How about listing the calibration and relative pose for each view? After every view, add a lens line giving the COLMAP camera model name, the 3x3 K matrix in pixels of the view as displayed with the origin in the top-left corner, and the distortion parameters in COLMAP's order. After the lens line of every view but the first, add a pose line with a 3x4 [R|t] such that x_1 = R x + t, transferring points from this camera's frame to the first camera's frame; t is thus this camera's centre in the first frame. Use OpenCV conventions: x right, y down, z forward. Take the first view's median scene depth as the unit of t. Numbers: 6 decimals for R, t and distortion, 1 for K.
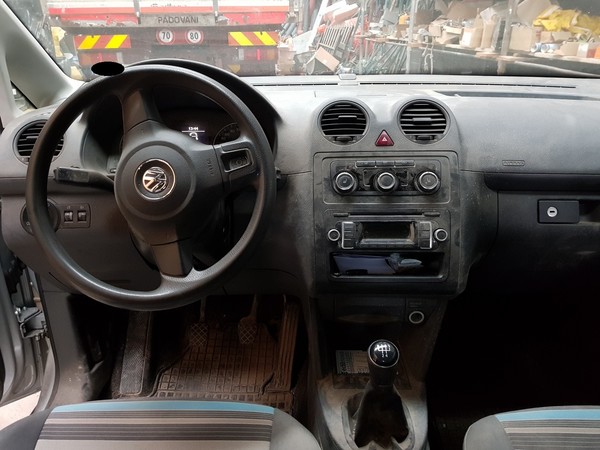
lens RADIAL K [[467.9, 0, 297.6], [0, 467.9, 215.8], [0, 0, 1]] dist [0.047873, -0.064604]
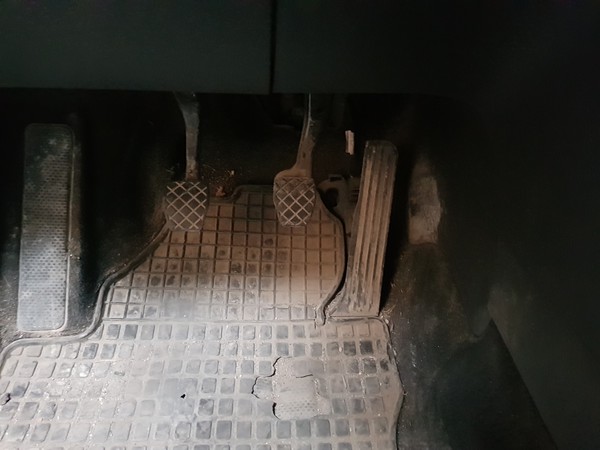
lens RADIAL K [[467.9, 0, 297.6], [0, 467.9, 215.8], [0, 0, 1]] dist [0.047873, -0.064604]
pose [[0.997005, -0.004546, 0.077207, -0.206277], [-0.013968, 0.971272, 0.237563, 0.227884], [-0.076069, -0.237930, 0.968299, 0.822840]]
